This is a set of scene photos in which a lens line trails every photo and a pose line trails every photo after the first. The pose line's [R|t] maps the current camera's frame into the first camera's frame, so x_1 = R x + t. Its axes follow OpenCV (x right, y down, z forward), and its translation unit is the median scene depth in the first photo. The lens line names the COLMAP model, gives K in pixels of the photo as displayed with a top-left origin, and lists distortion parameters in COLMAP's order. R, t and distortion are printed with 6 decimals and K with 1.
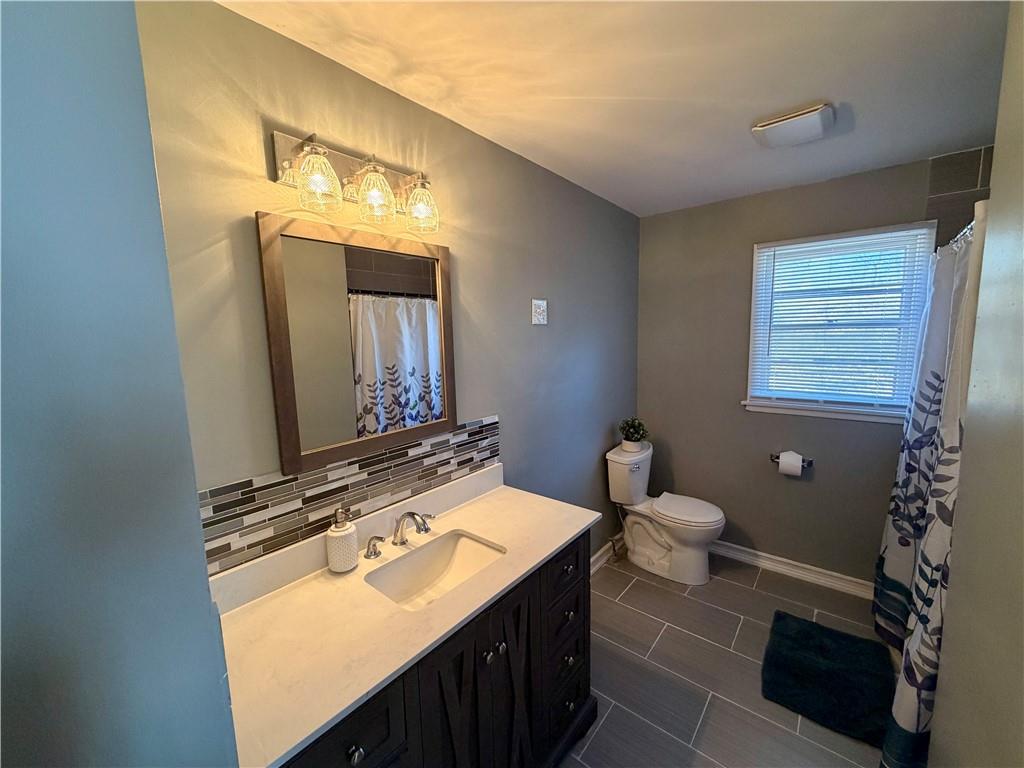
lens RADIAL K [[407.1, 0, 508.1], [0, 407.1, 384.3], [0, 0, 1]] dist [-0.000023, 0.000567]
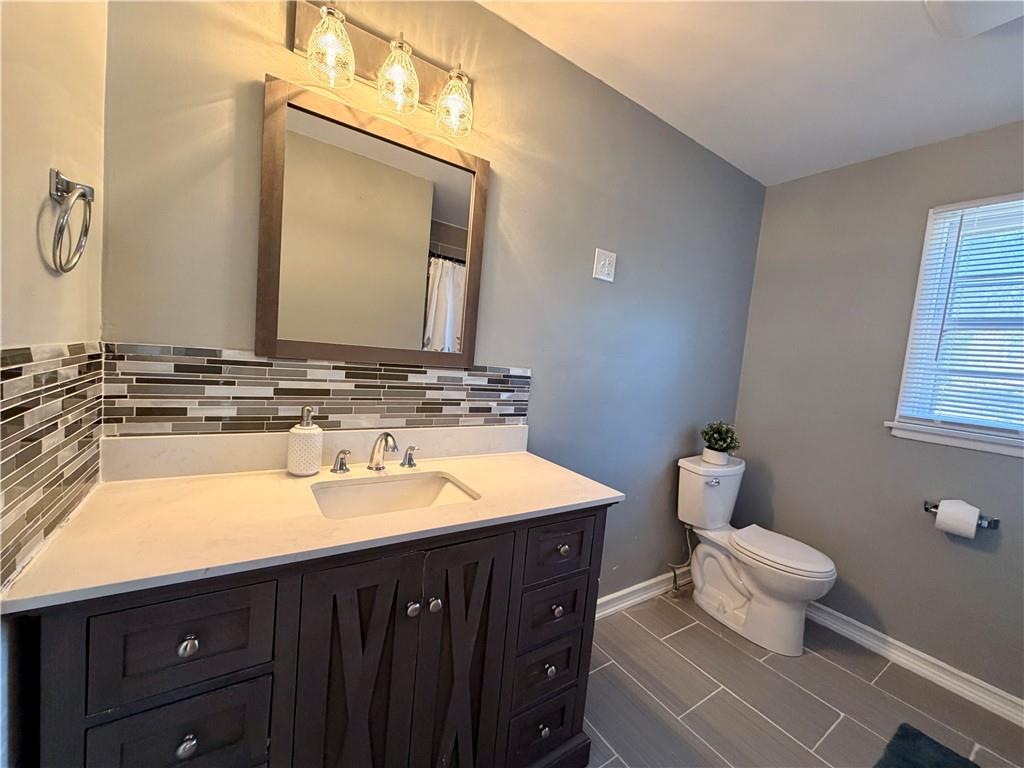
lens RADIAL K [[407.8, 0, 509.3], [0, 407.8, 384.3], [0, 0, 1]] dist [0.000434, 0.000063]
pose [[0.951668, 0.135162, -0.275789, 0.184287], [-0.150487, 0.987989, -0.035080, 0.152636], [0.267735, 0.074887, 0.960578, 0.162878]]
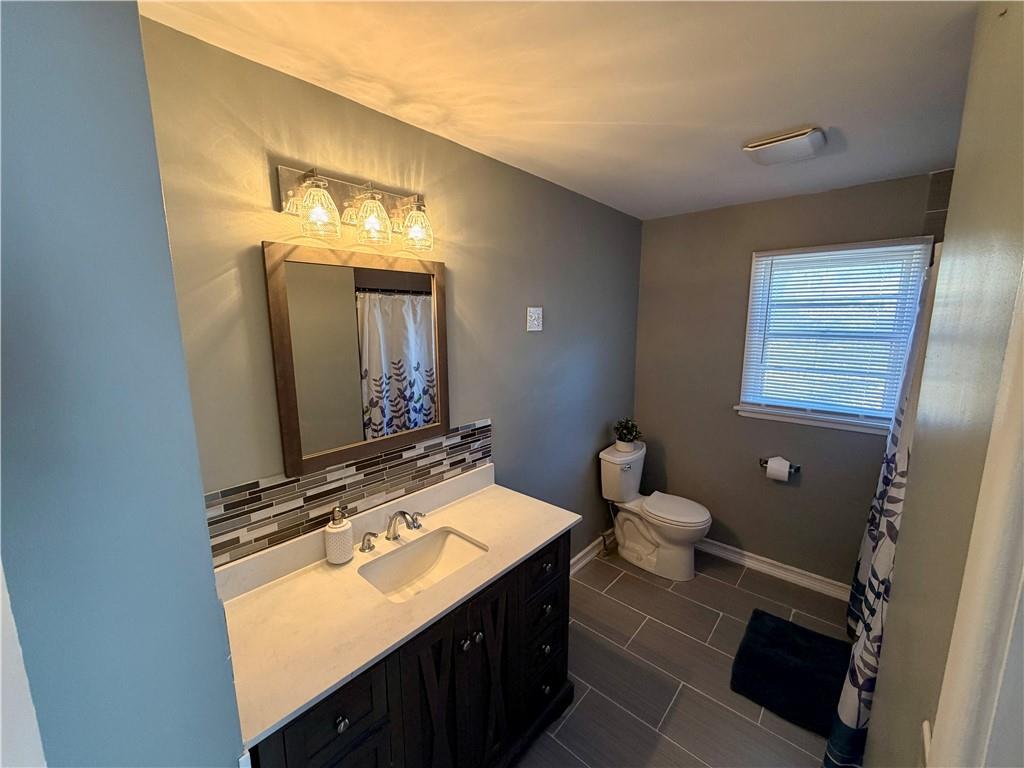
lens RADIAL K [[407.8, 0, 509.3], [0, 407.8, 384.3], [0, 0, 1]] dist [0.000434, 0.000063]
pose [[0.999260, 0.026080, -0.028272, 0.053897], [-0.024994, 0.998961, 0.038102, -0.057765], [0.029236, -0.037368, 0.998874, -0.057529]]
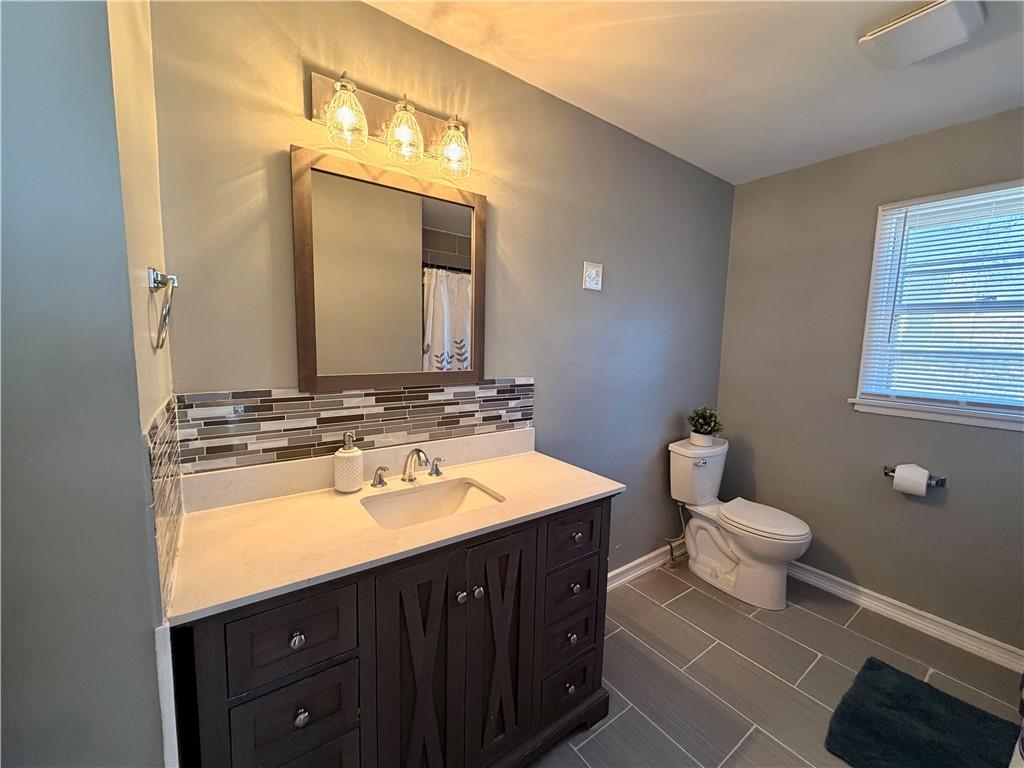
lens RADIAL K [[407.8, 0, 509.3], [0, 407.8, 384.3], [0, 0, 1]] dist [0.000434, 0.000063]
pose [[0.967031, 0.076937, -0.242757, 0.162917], [-0.080416, 0.996752, -0.004440, 0.106316], [0.241627, 0.023815, 0.970077, 0.052421]]
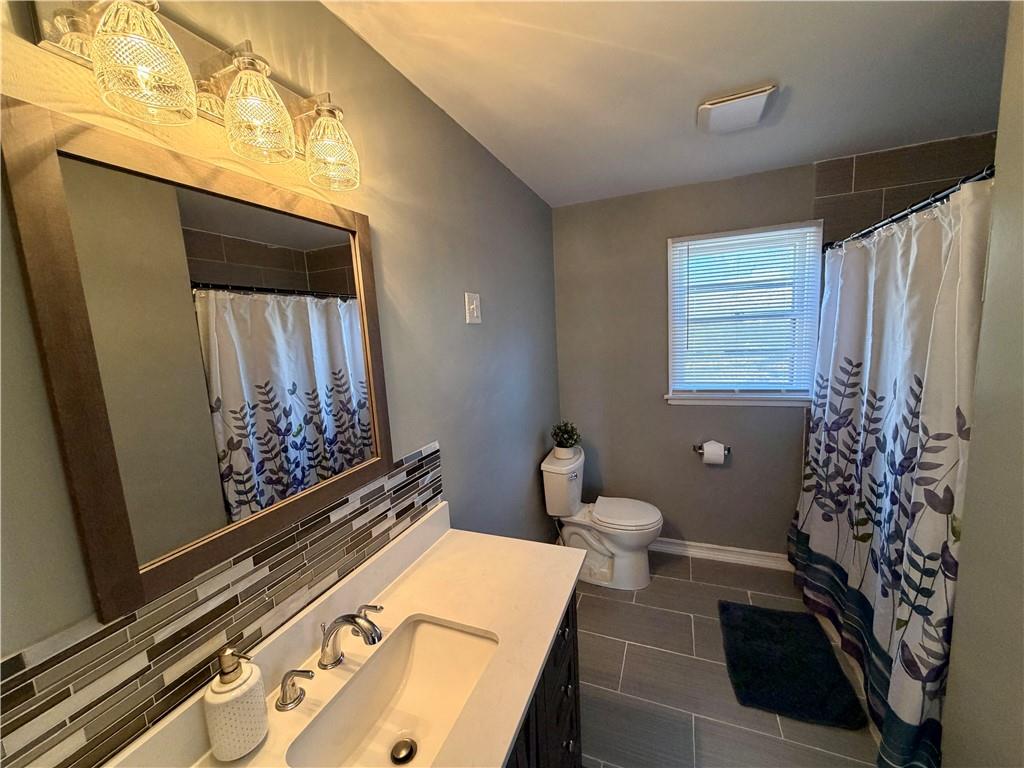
lens RADIAL K [[407.1, 0, 508.1], [0, 407.1, 384.3], [0, 0, 1]] dist [-0.000023, 0.000567]
pose [[0.954446, -0.068667, 0.290376, -0.122131], [0.069598, 0.997550, 0.007134, -0.029889], [-0.290155, 0.013400, 0.956886, 0.227696]]
